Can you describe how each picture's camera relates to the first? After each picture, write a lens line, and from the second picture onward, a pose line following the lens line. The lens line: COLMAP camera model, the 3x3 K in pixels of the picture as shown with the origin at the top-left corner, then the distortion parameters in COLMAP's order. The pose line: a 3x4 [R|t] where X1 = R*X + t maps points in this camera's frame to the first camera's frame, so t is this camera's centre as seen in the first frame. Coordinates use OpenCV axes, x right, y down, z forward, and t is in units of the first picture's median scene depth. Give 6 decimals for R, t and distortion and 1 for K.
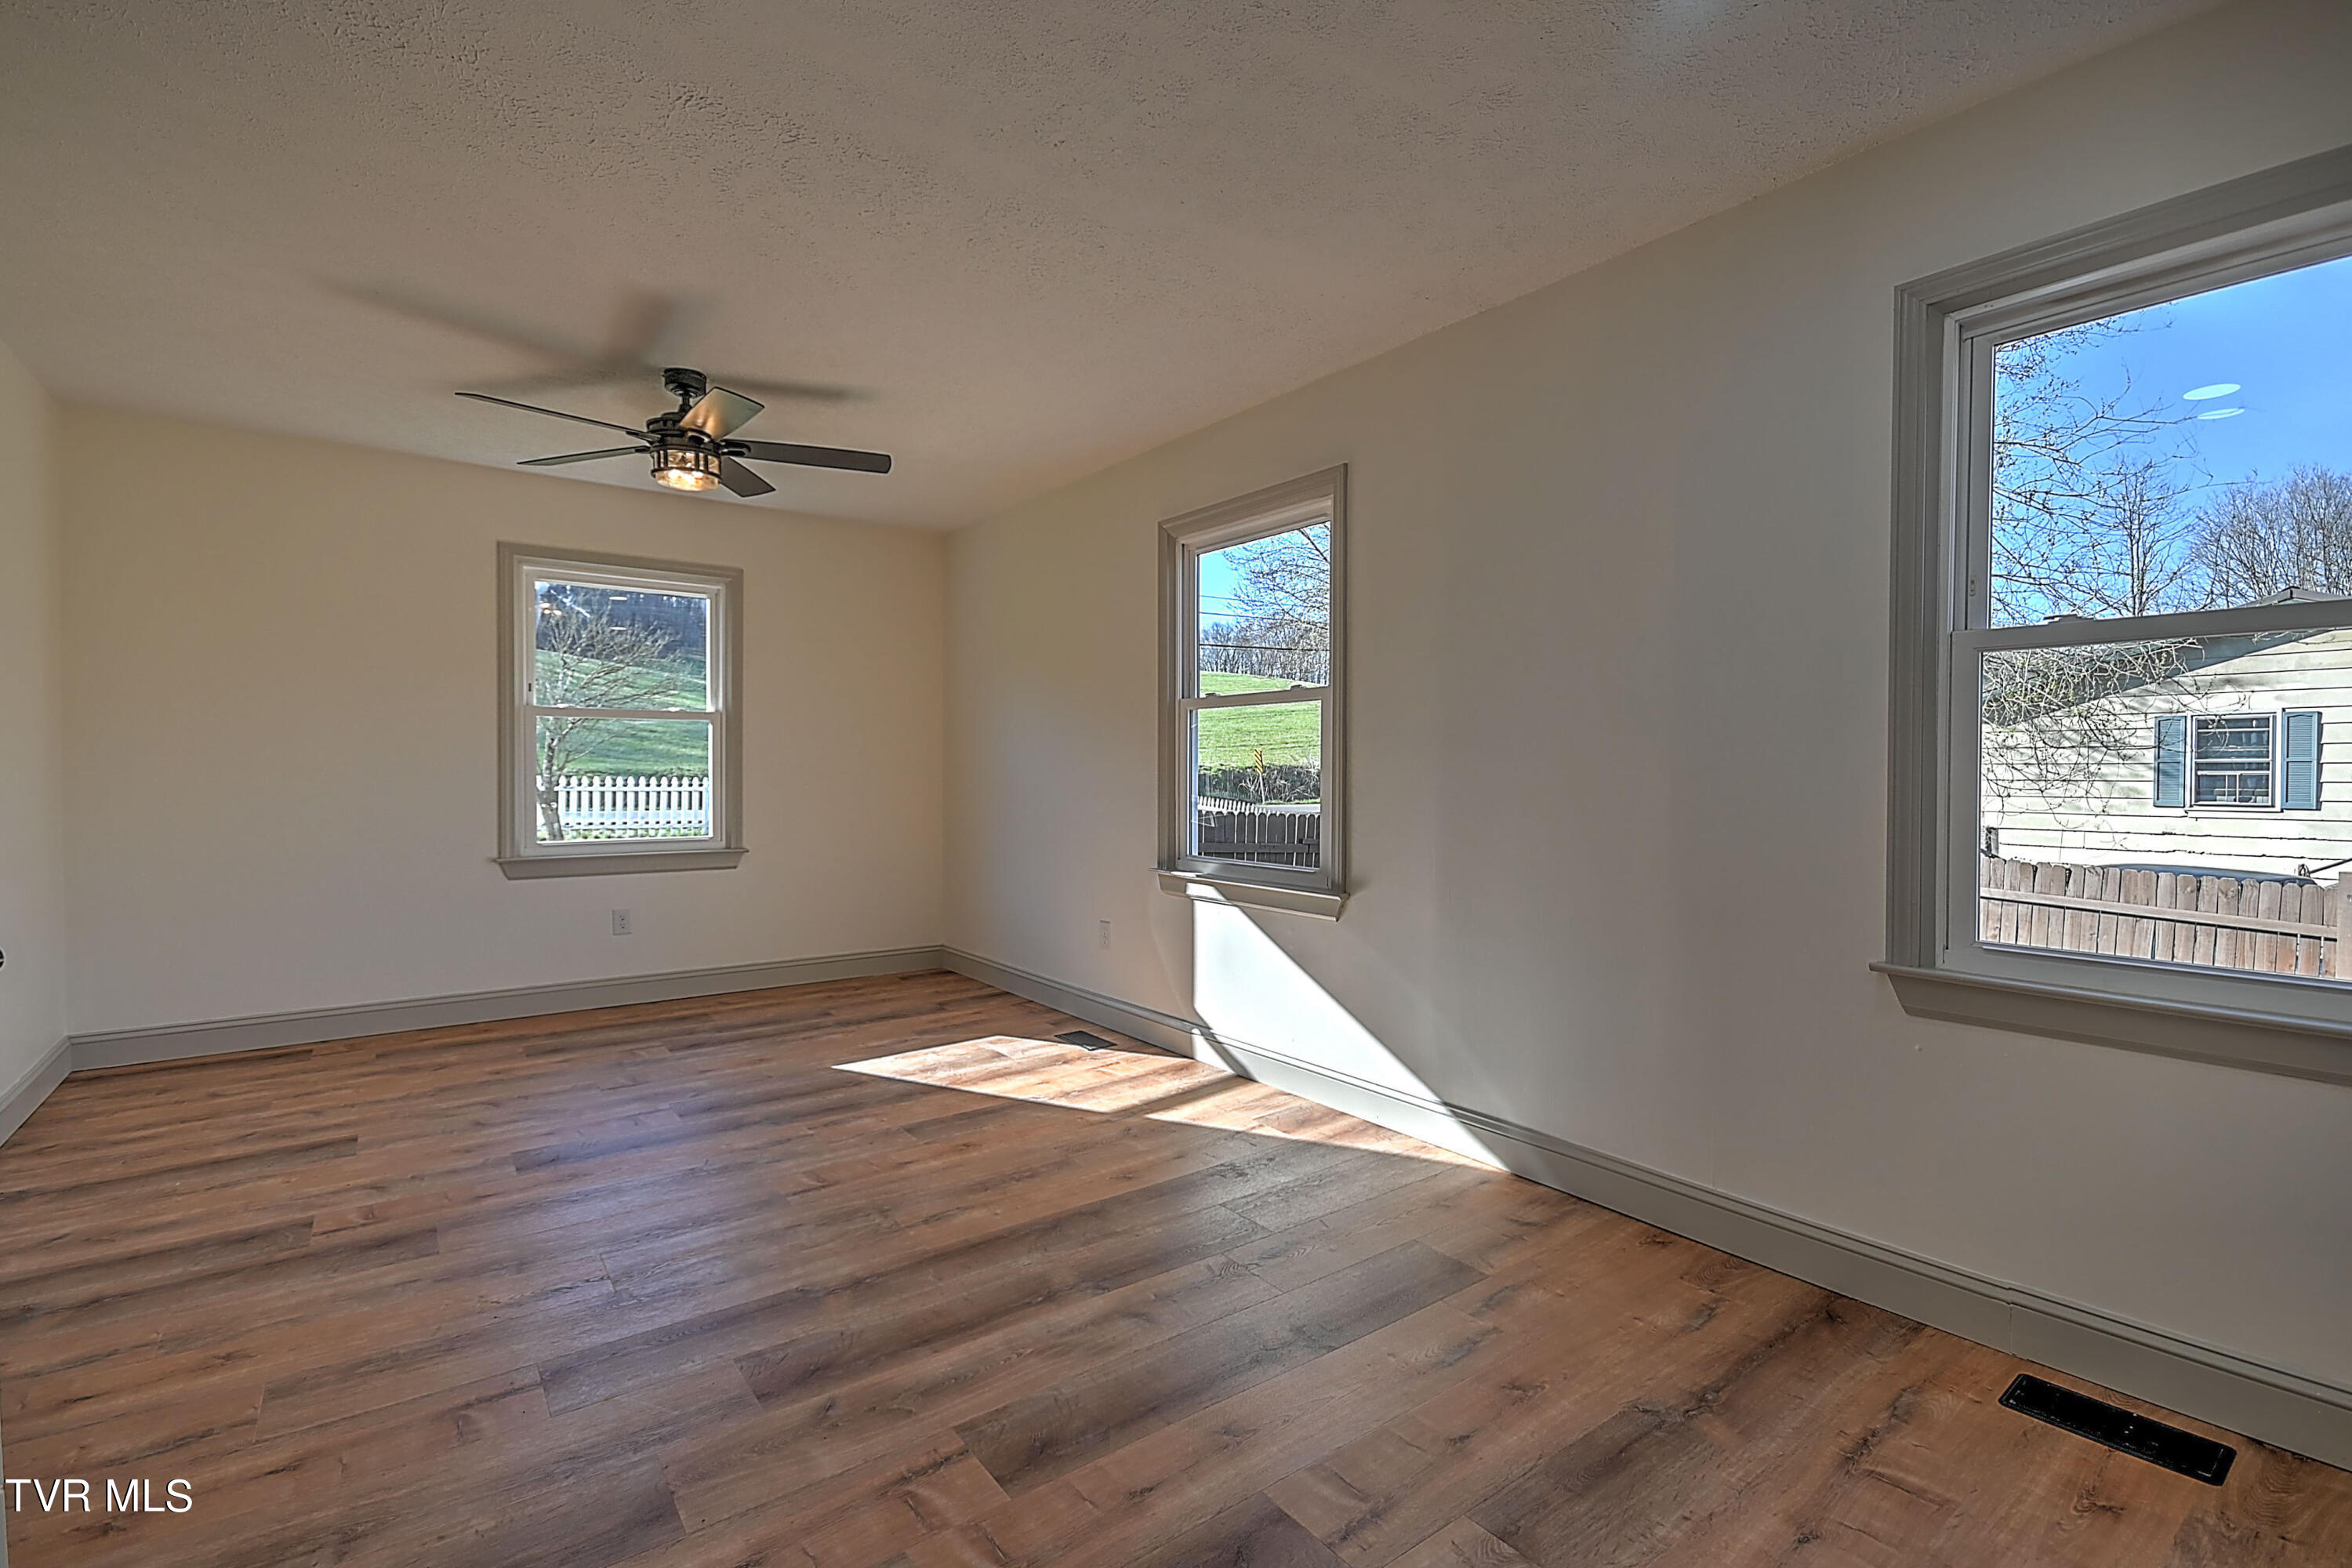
lens RADIAL K [[1021.8, 0, 1176.0], [0, 1021.8, 784.0], [0, 0, 1]] dist [0.017382, -0.009796]
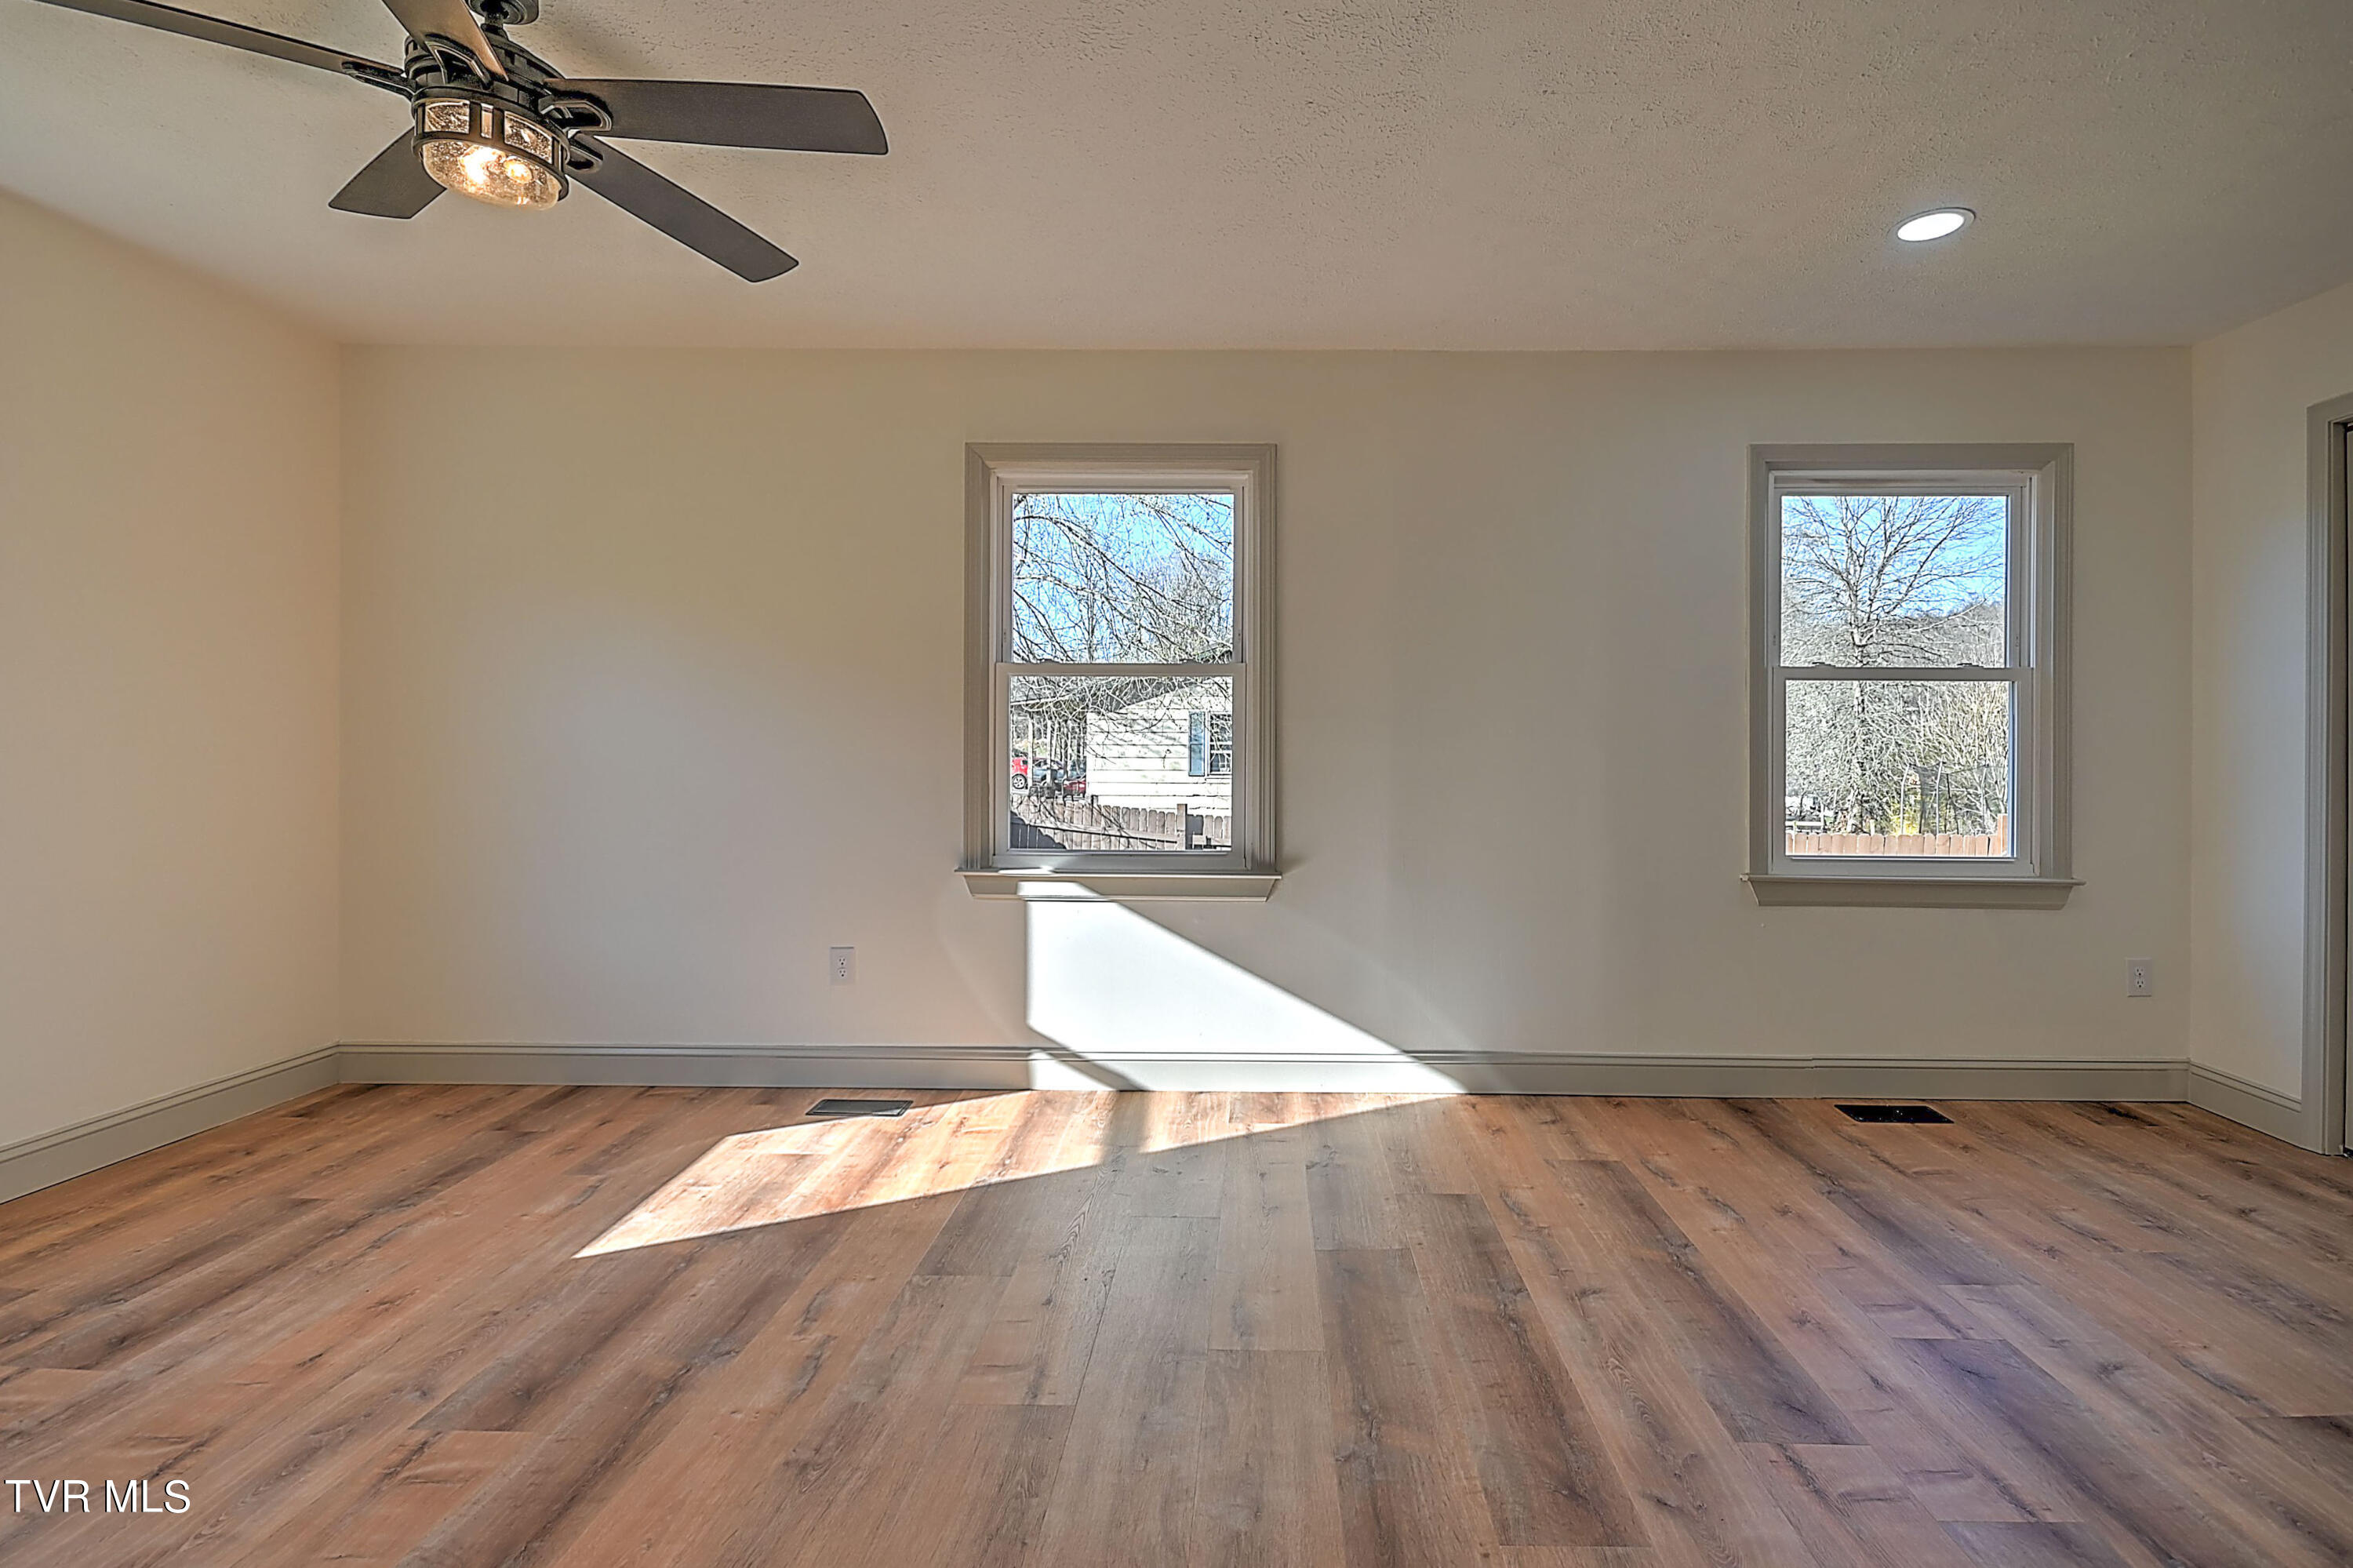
lens RADIAL K [[1066.0, 0, 1187.8], [0, 1066.0, 749.3], [0, 0, 1]] dist [0.004968, 0.000126]
pose [[0.624819, 0.003074, 0.780764, -0.767977], [0.006432, 0.999938, -0.009085, -0.004388], [-0.780743, 0.010698, 0.624760, 0.452242]]
